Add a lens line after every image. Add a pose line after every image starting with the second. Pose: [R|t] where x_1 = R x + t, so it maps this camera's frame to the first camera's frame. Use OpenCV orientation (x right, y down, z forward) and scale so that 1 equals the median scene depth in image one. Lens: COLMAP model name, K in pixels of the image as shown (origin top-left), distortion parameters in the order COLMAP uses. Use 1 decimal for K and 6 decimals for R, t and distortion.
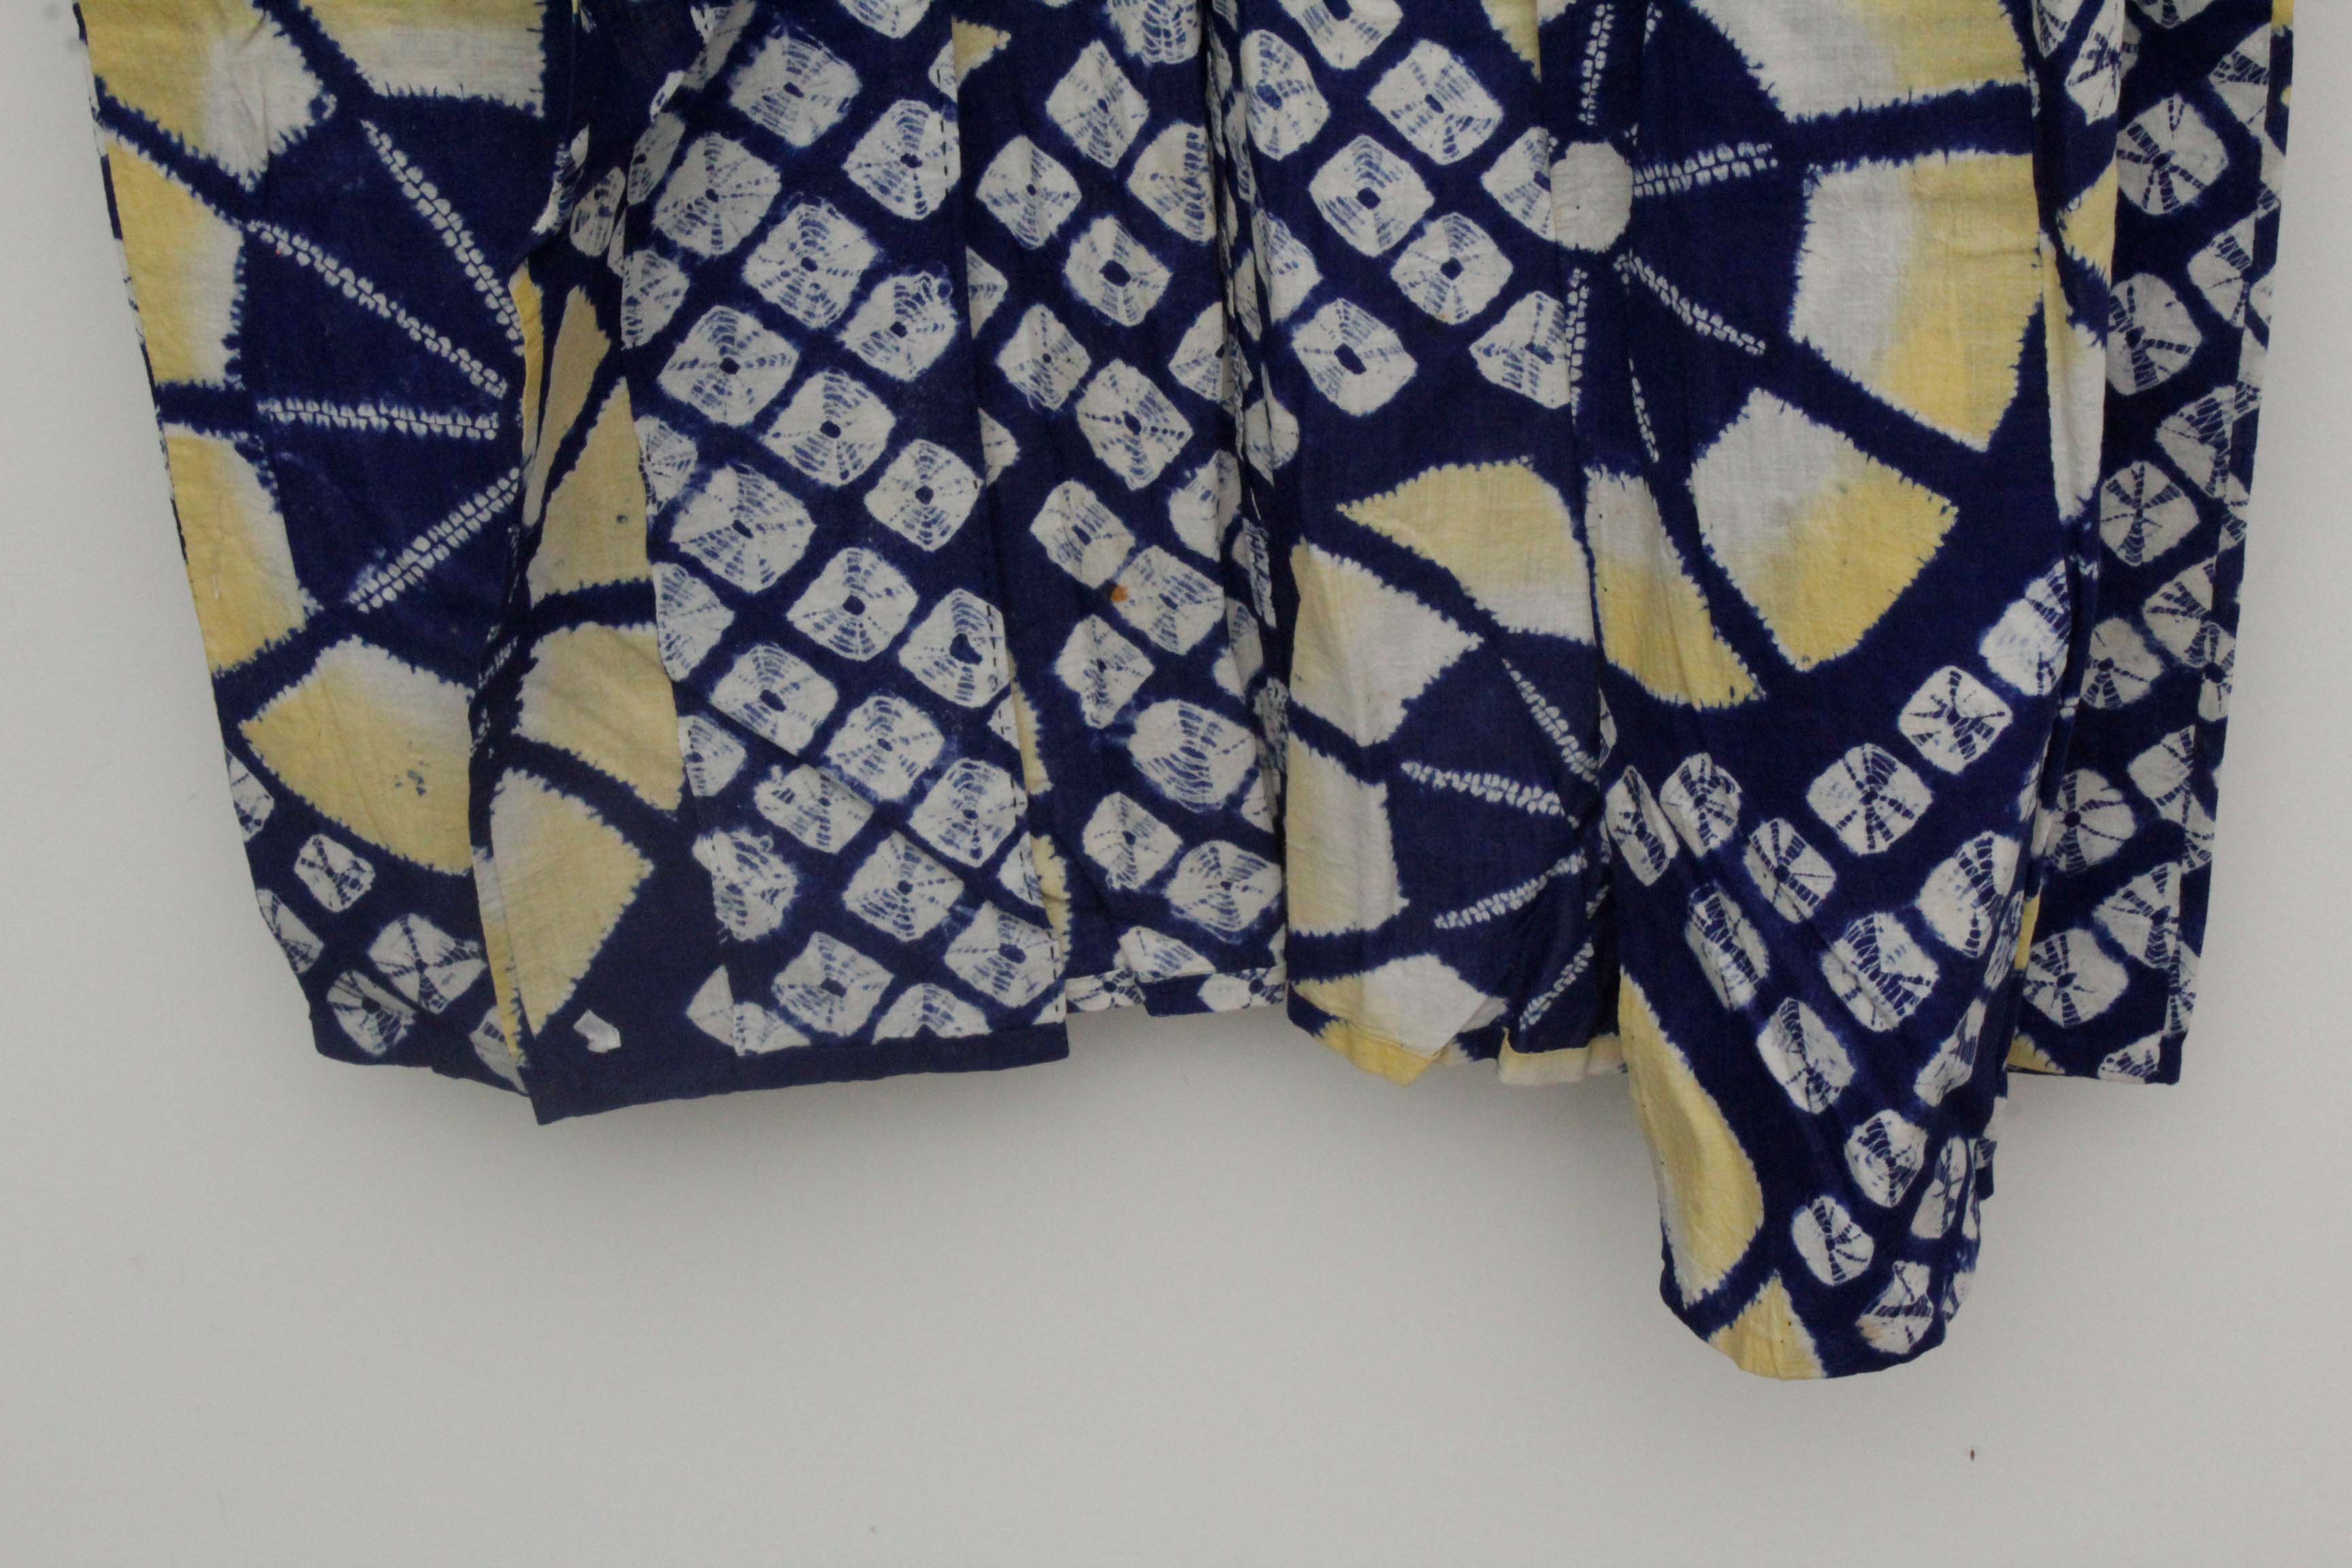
lens RADIAL K [[4800.4, 0, 1121.2], [0, 4800.4, 851.7], [0, 0, 1]] dist [0.019448, 0.311858]
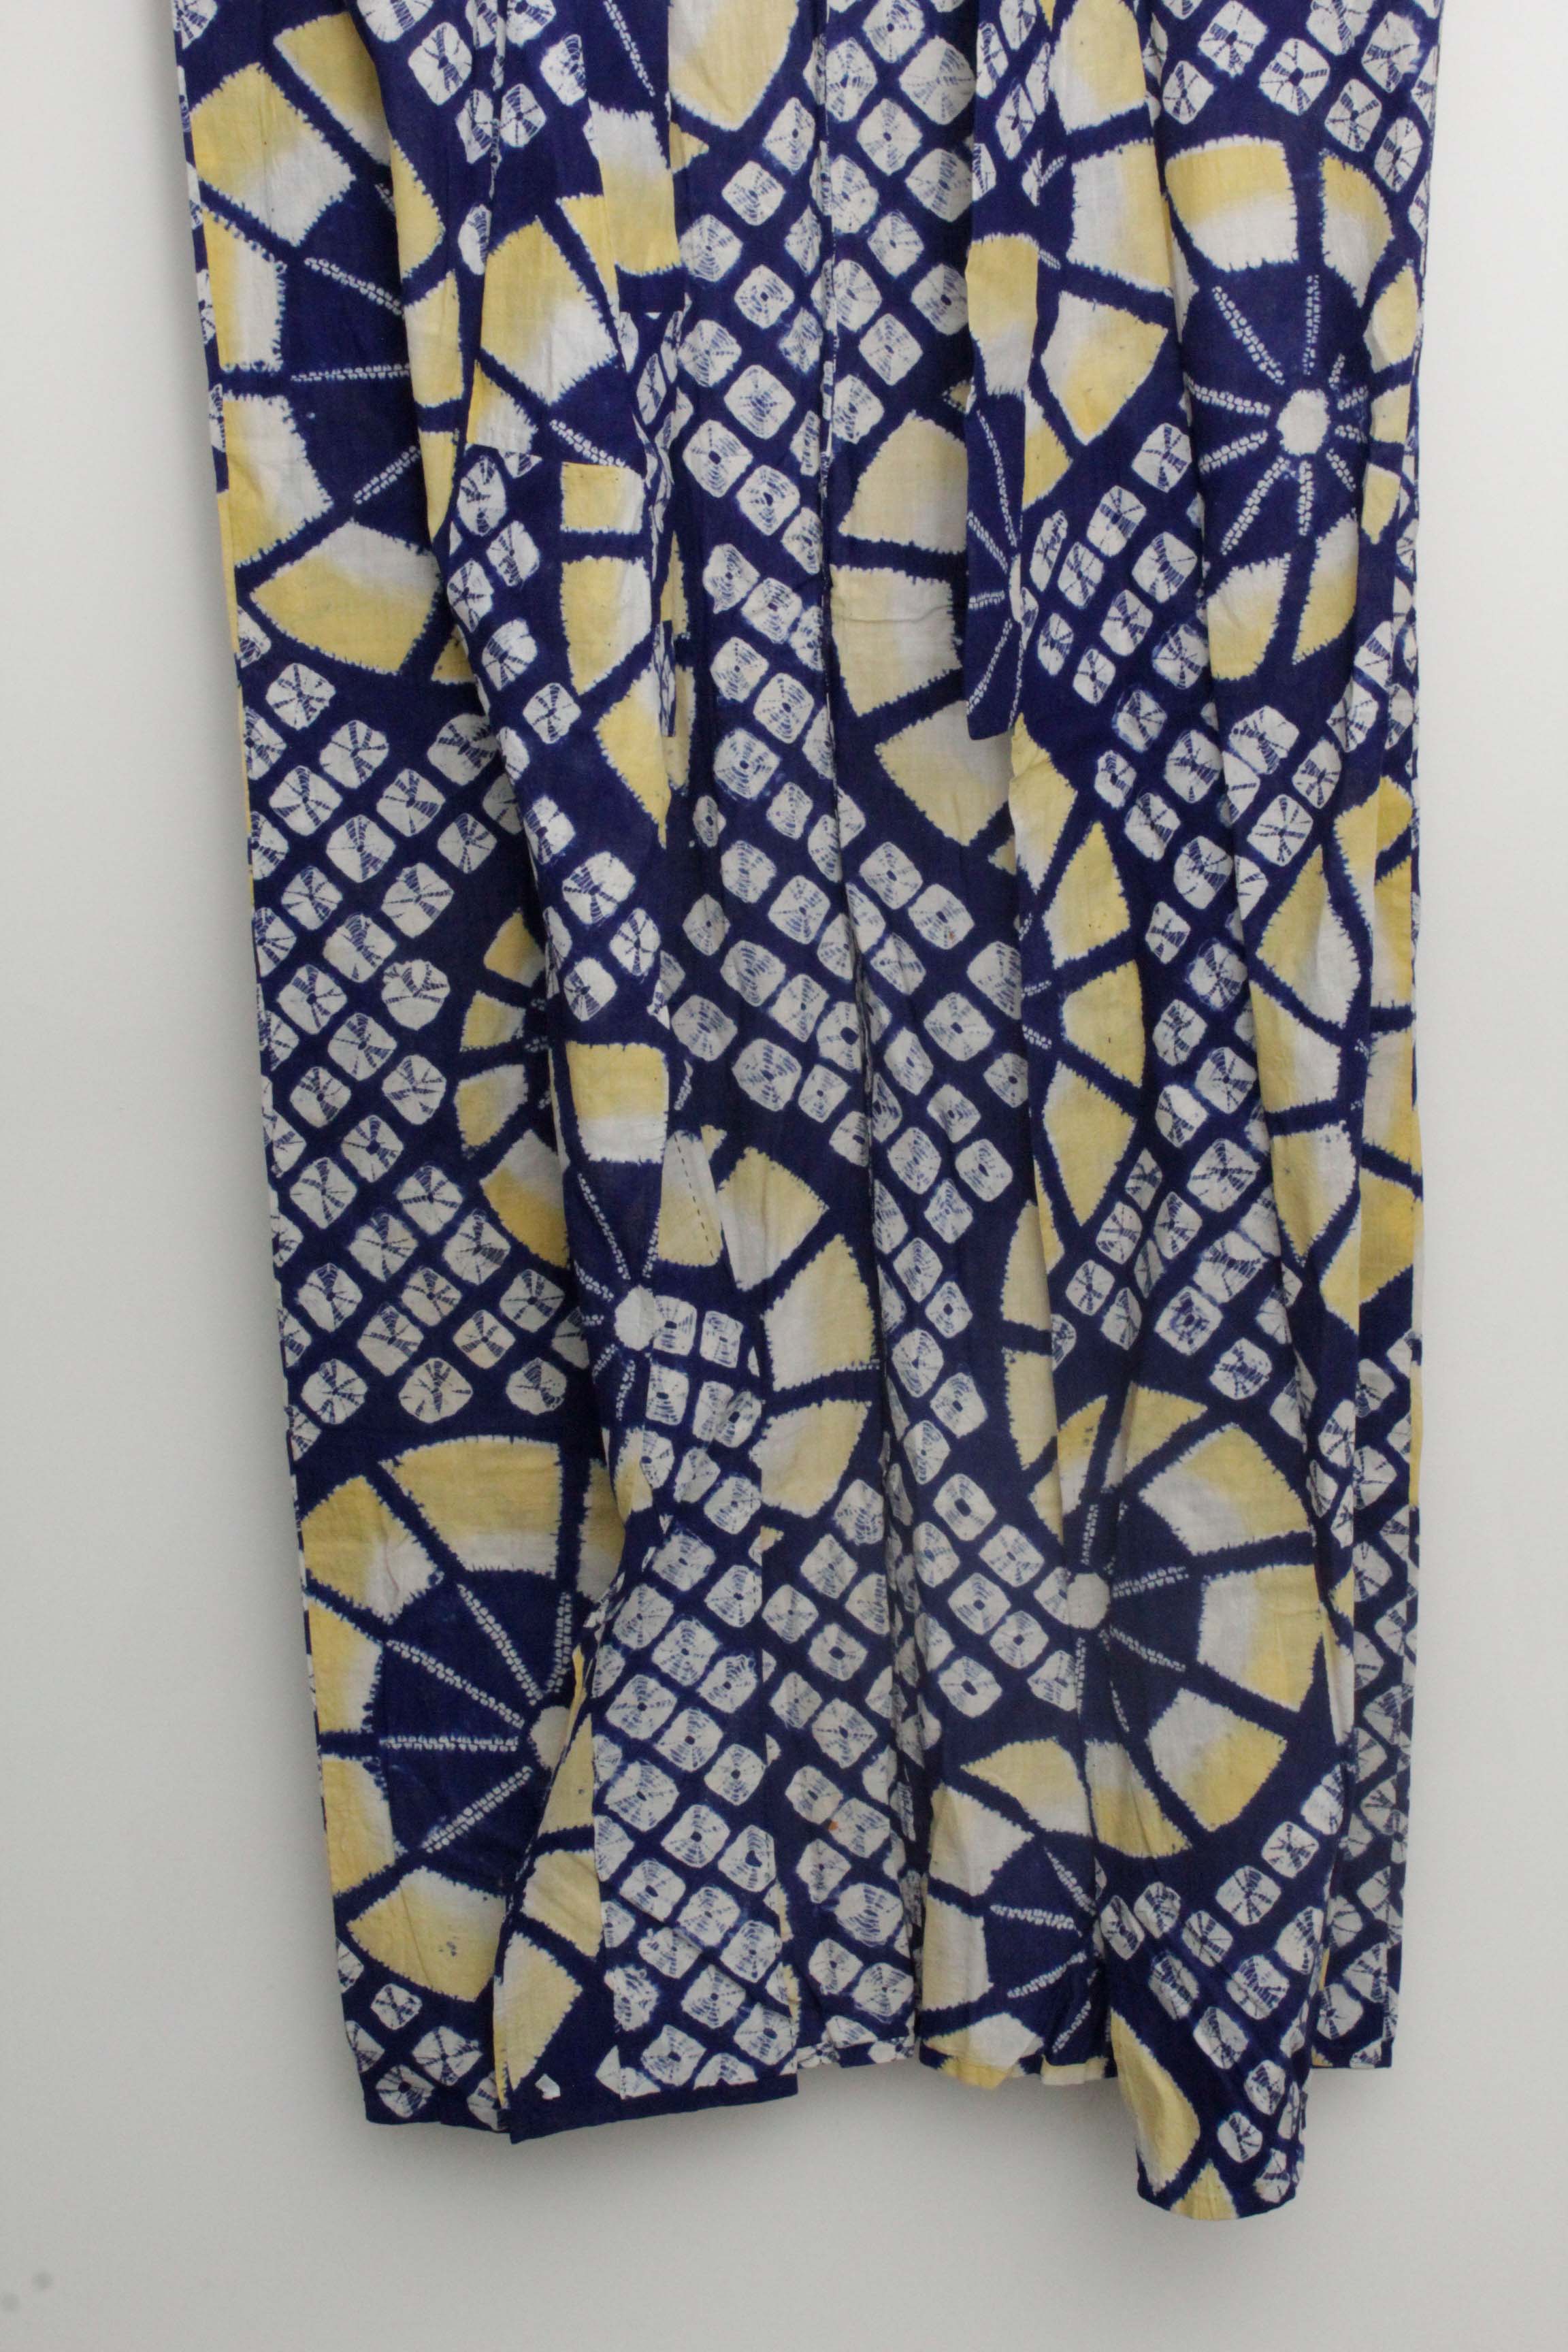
lens RADIAL K [[4121.0, 0, 799.1], [0, 4121.0, 1217.7], [0, 0, 1]] dist [0.001537, 0.140958]
pose [[0.985087, -0.010303, 0.171747, -0.299882], [0.059238, 0.957487, -0.282330, 0.180623], [-0.161536, 0.288294, 0.943818, -0.623772]]
